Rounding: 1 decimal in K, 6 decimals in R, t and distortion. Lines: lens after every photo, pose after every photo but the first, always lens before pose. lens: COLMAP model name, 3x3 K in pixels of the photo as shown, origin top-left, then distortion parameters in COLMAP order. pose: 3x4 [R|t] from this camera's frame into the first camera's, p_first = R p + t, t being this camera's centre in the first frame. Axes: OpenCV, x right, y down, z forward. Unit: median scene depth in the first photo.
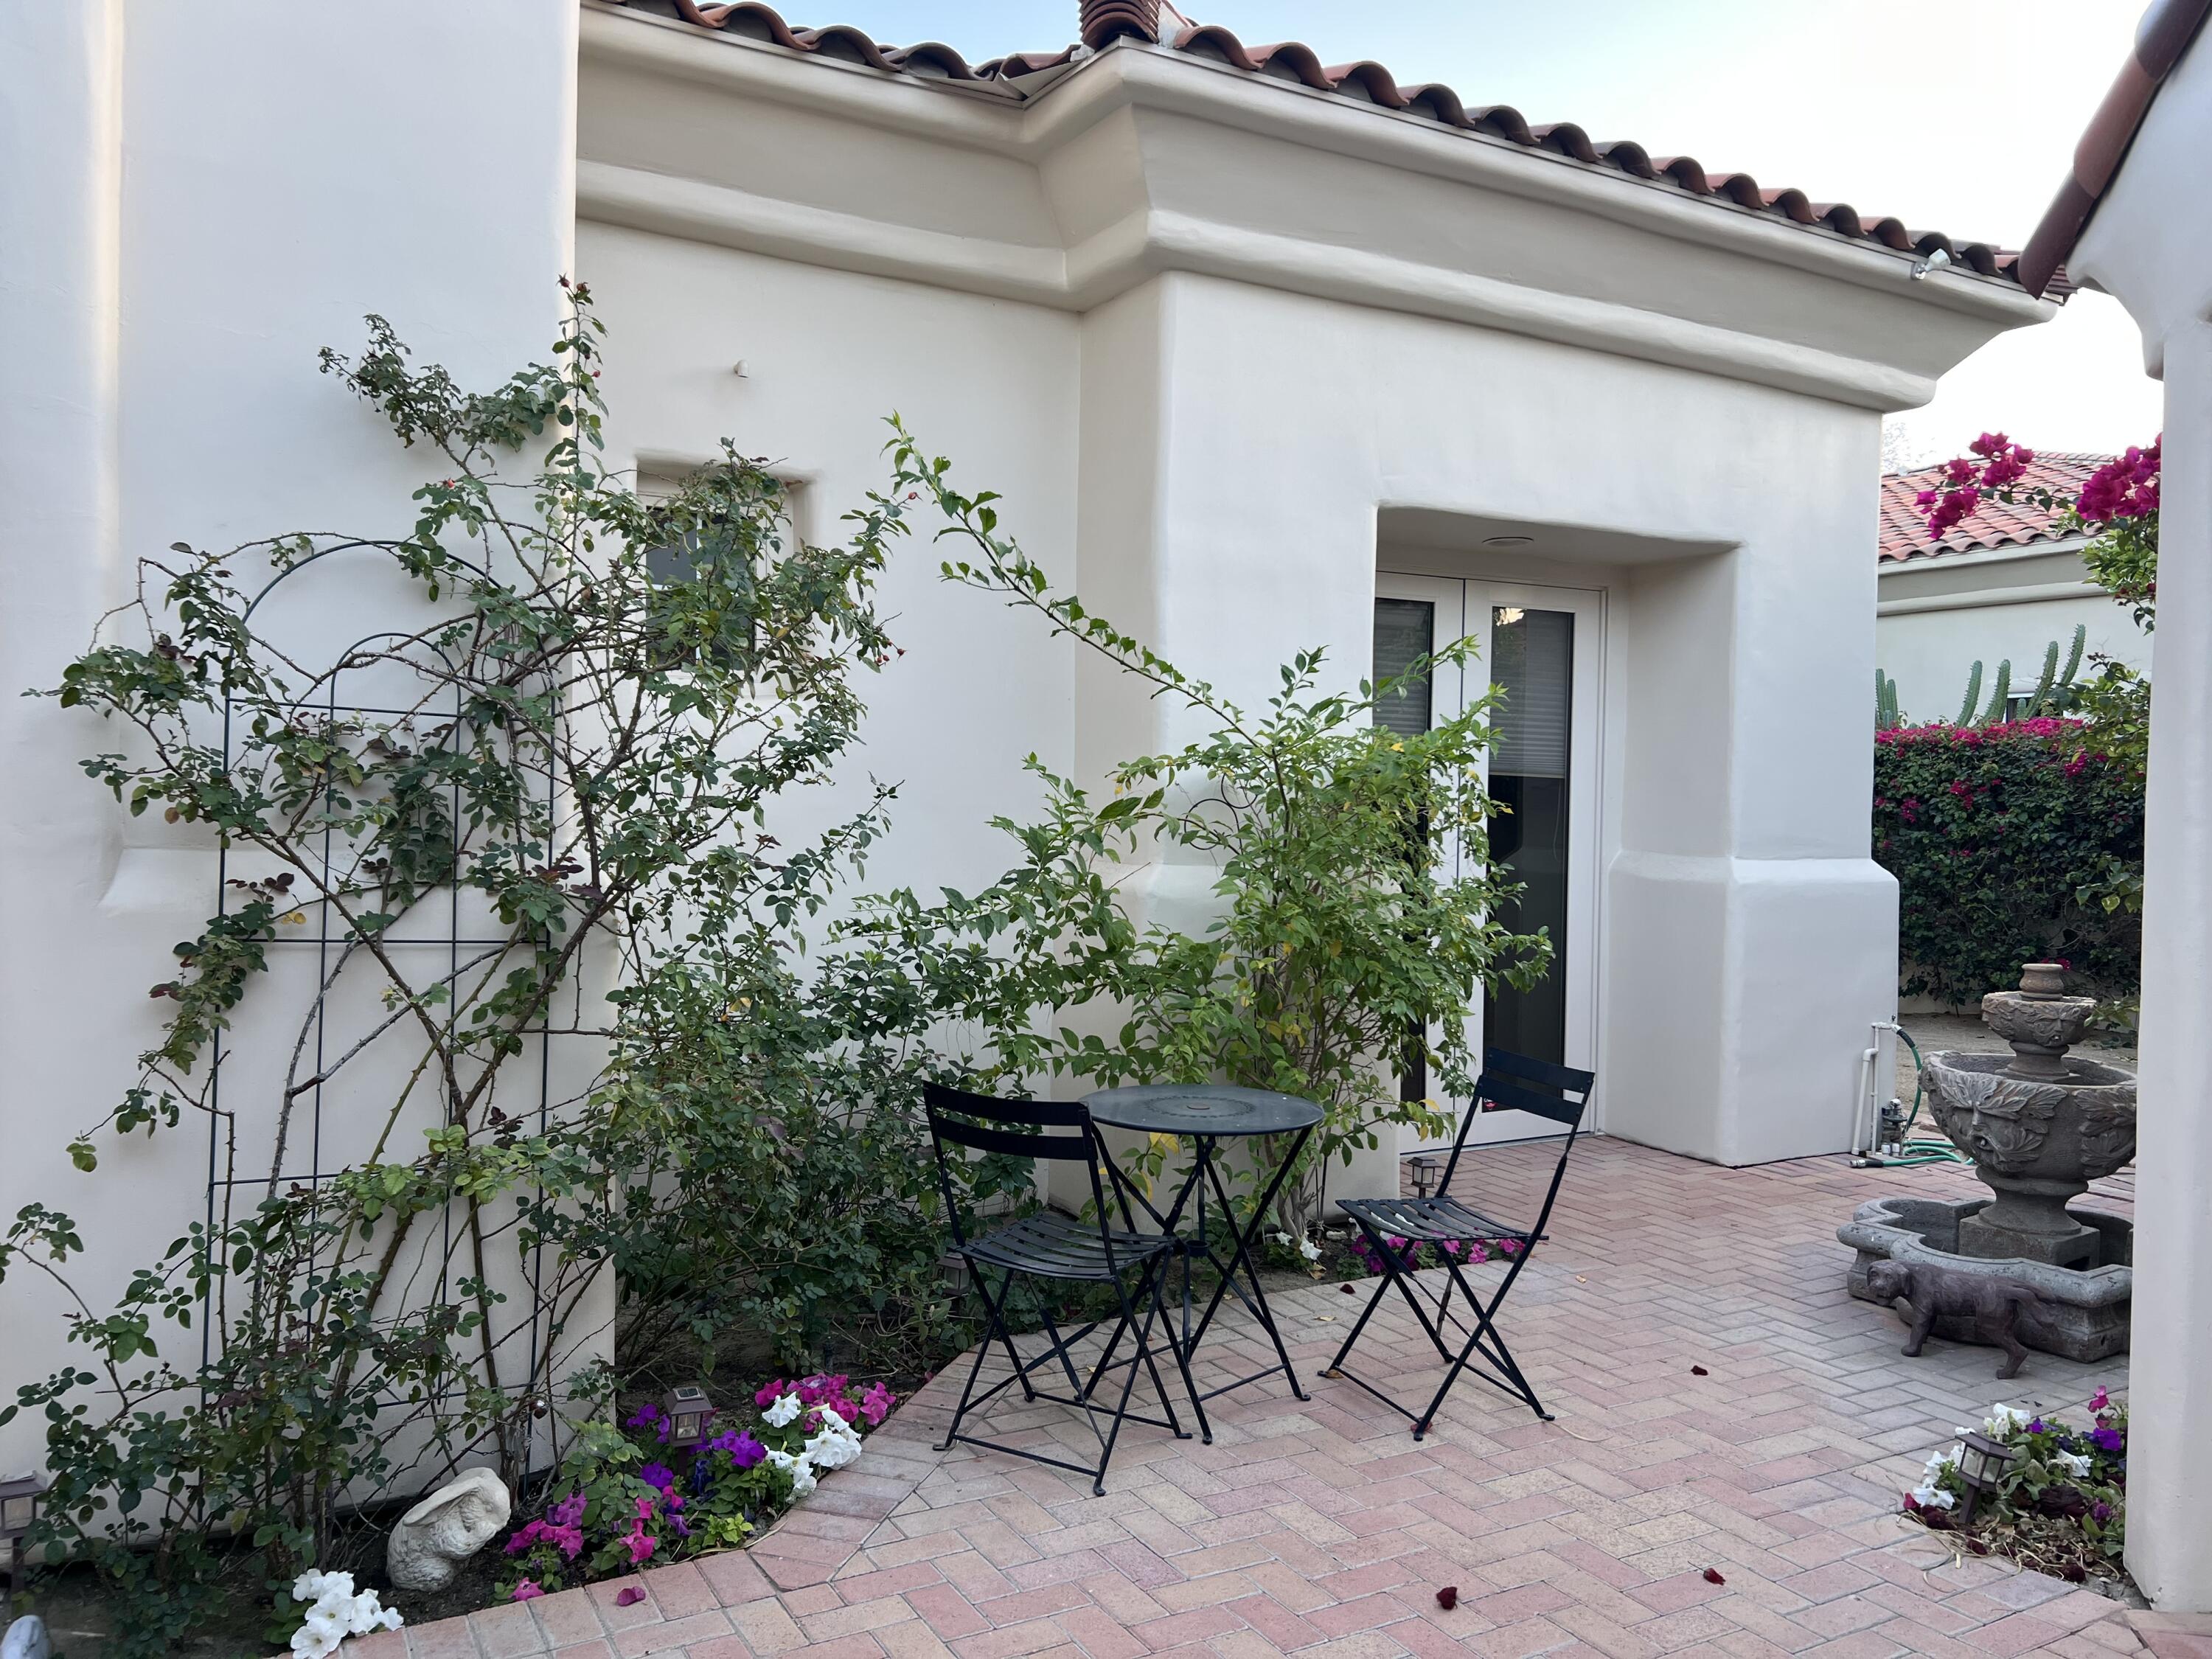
lens RADIAL K [[1655.2, 0, 1111.3], [0, 1655.2, 838.2], [0, 0, 1]] dist [0.036567, -0.035455]
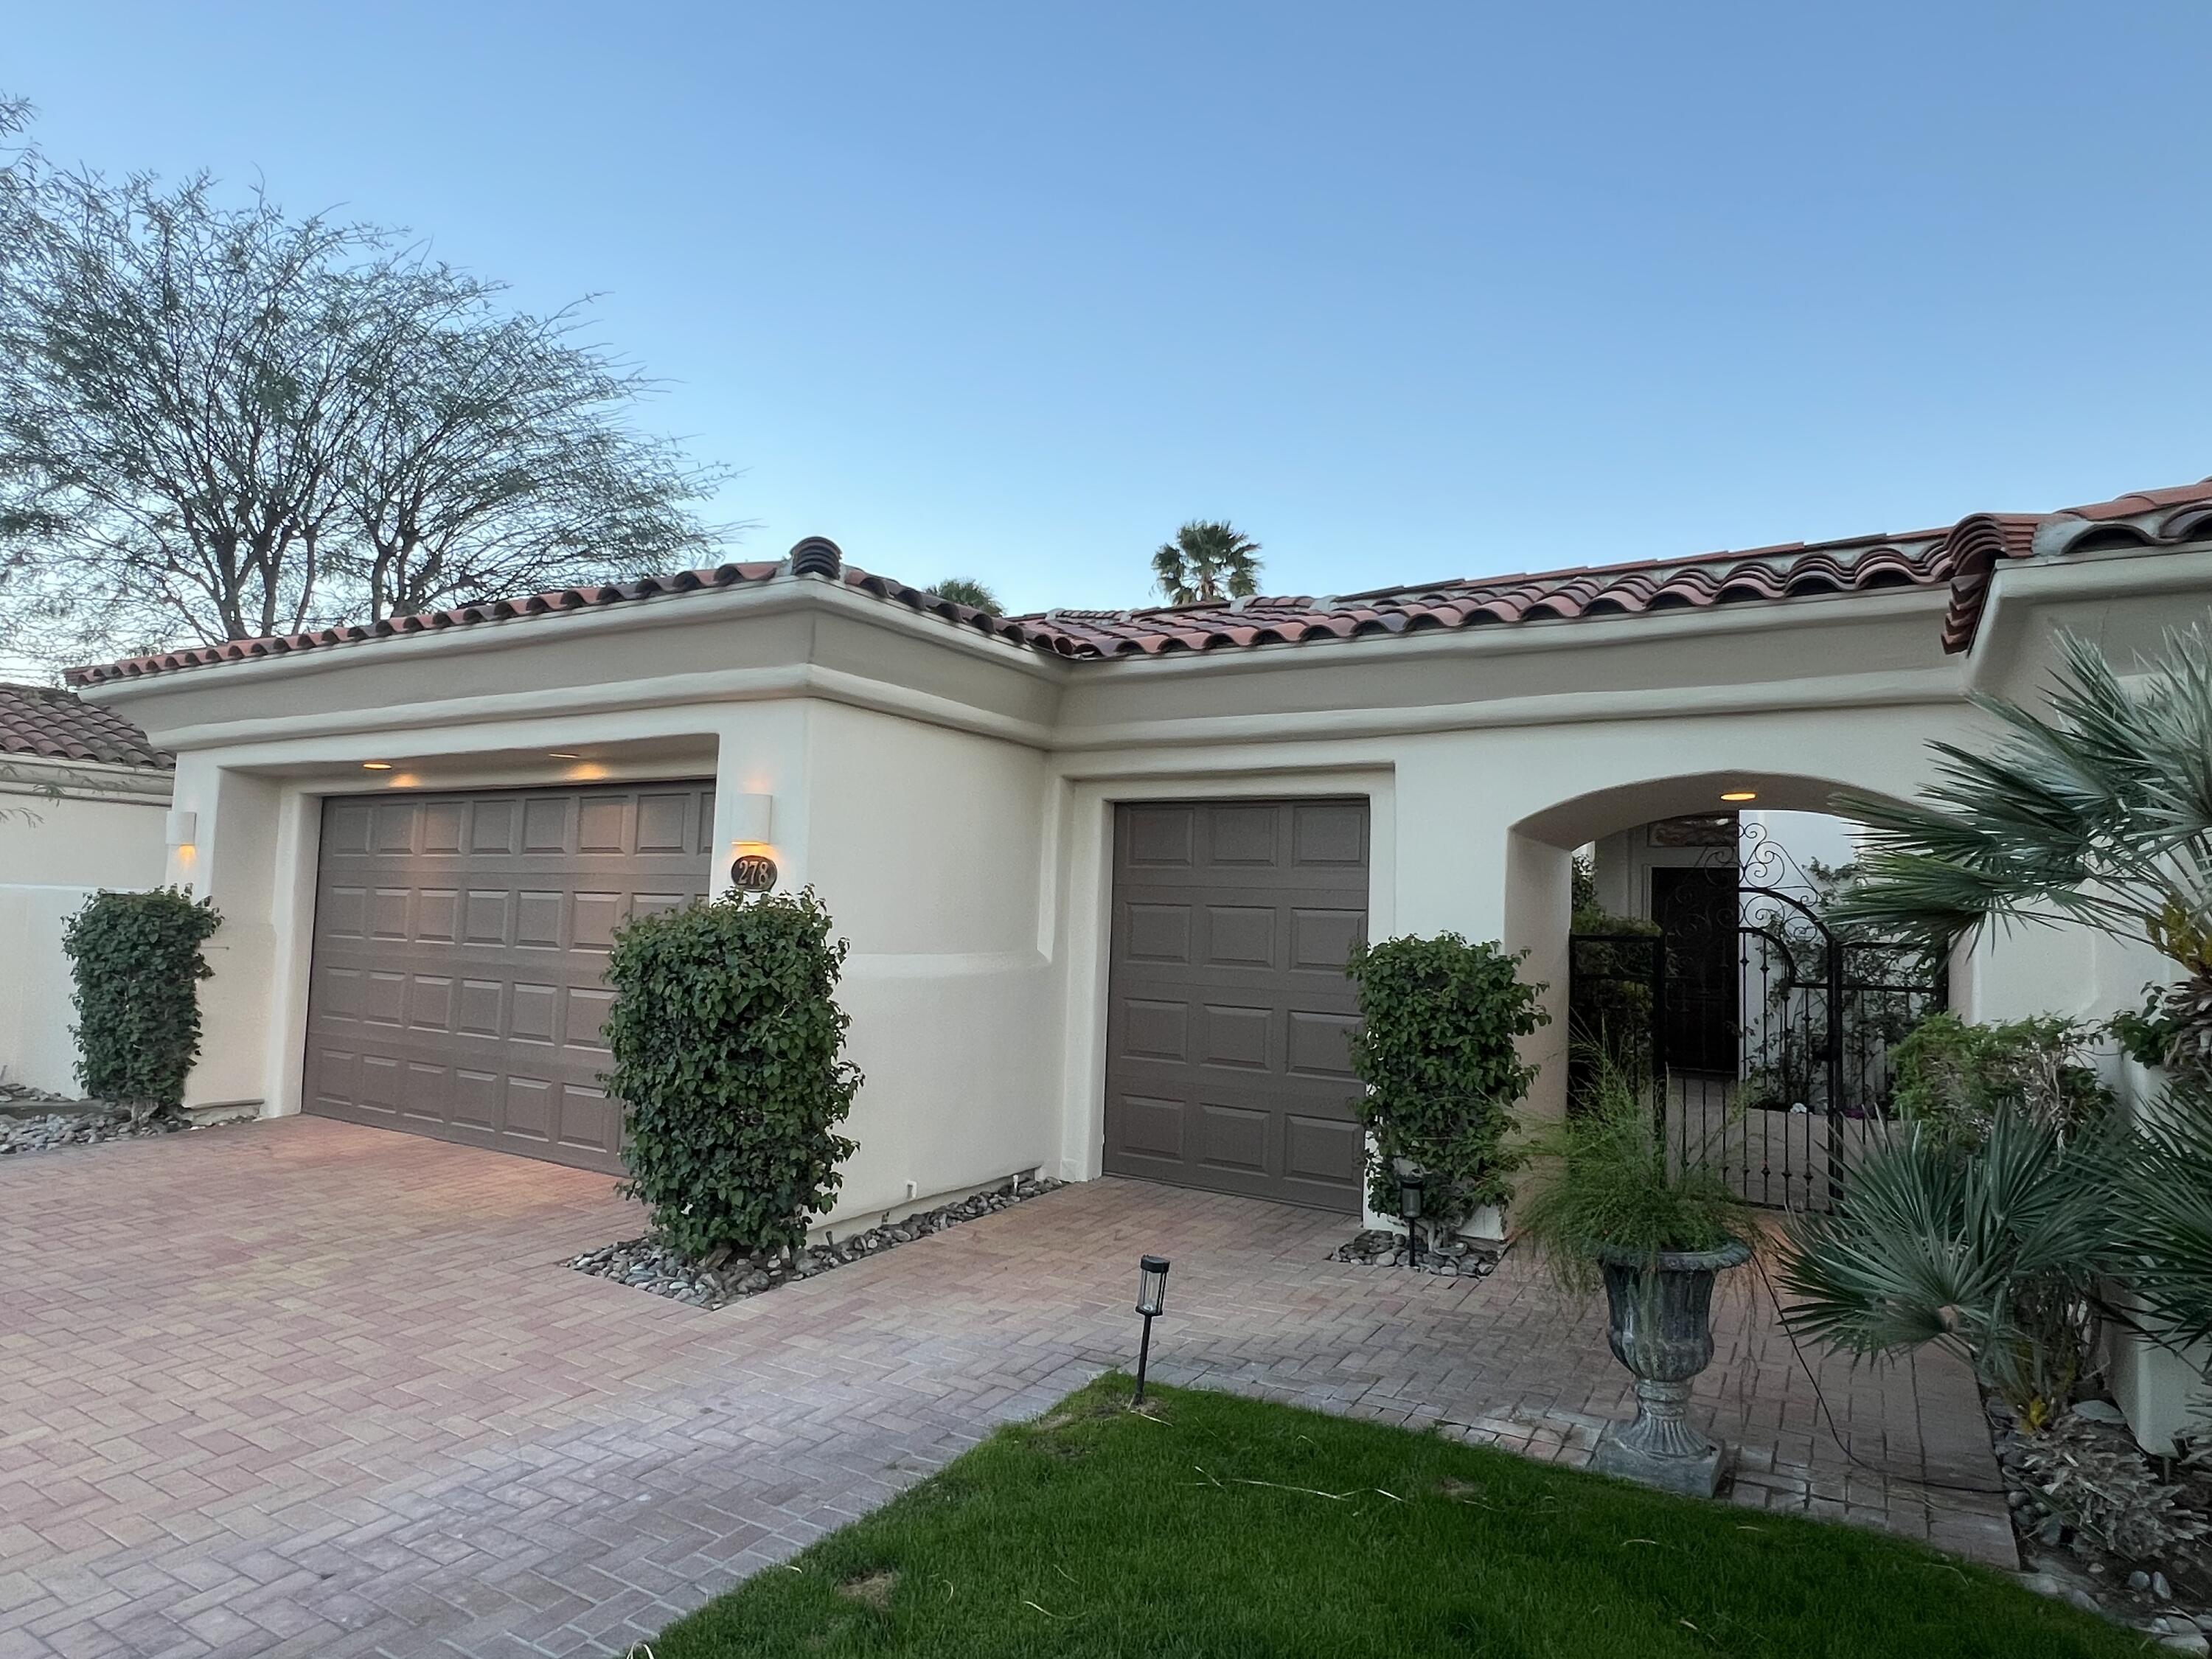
lens RADIAL K [[1275.2, 0, 1106.0], [0, 1275.2, 829.5], [0, 0, 1]] dist [-0.002130, -0.000443]
pose [[0.488595, -0.060116, -0.870437, 1.806058], [-0.047675, 0.994294, -0.095432, 0.062821], [0.871207, 0.088126, 0.482941, -2.623259]]
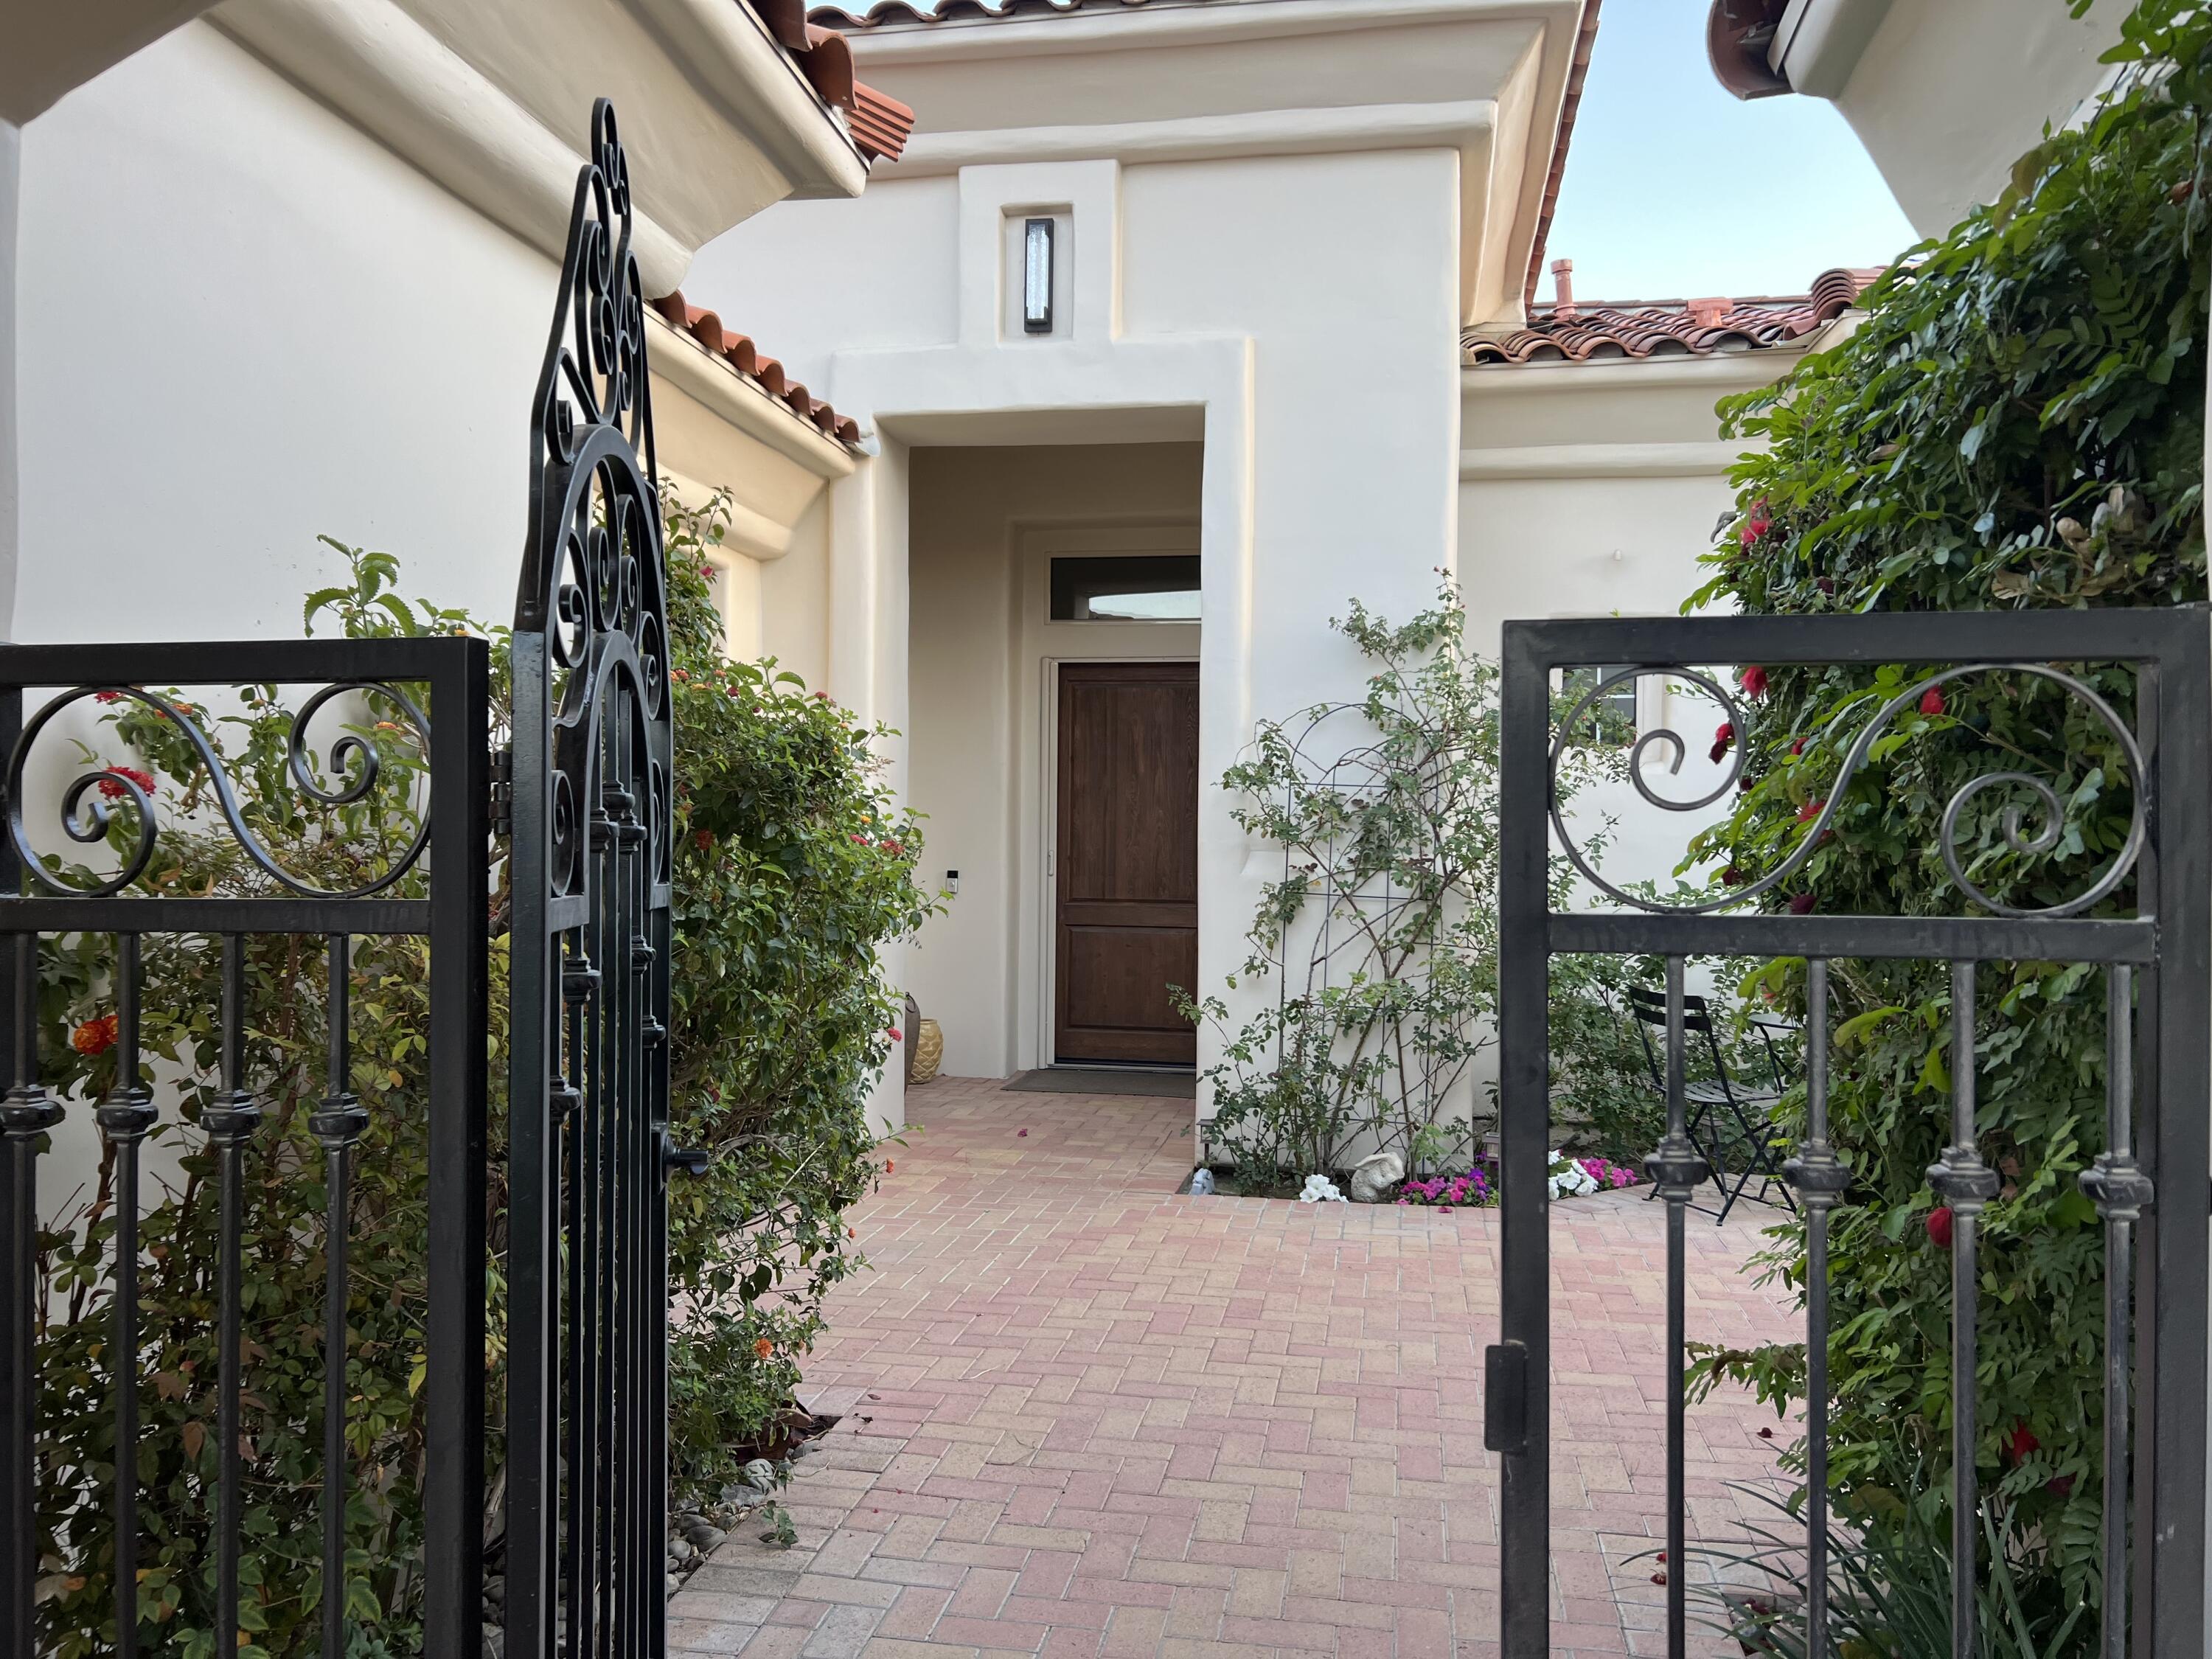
lens RADIAL K [[1663.8, 0, 1106.0], [0, 1663.8, 829.5], [0, 0, 1]] dist [0.160650, -0.431978]
pose [[0.766917, -0.014049, -0.641592, 0.673929], [-0.011294, 0.999310, -0.035382, 0.056888], [0.641647, 0.034381, 0.766230, -0.813041]]
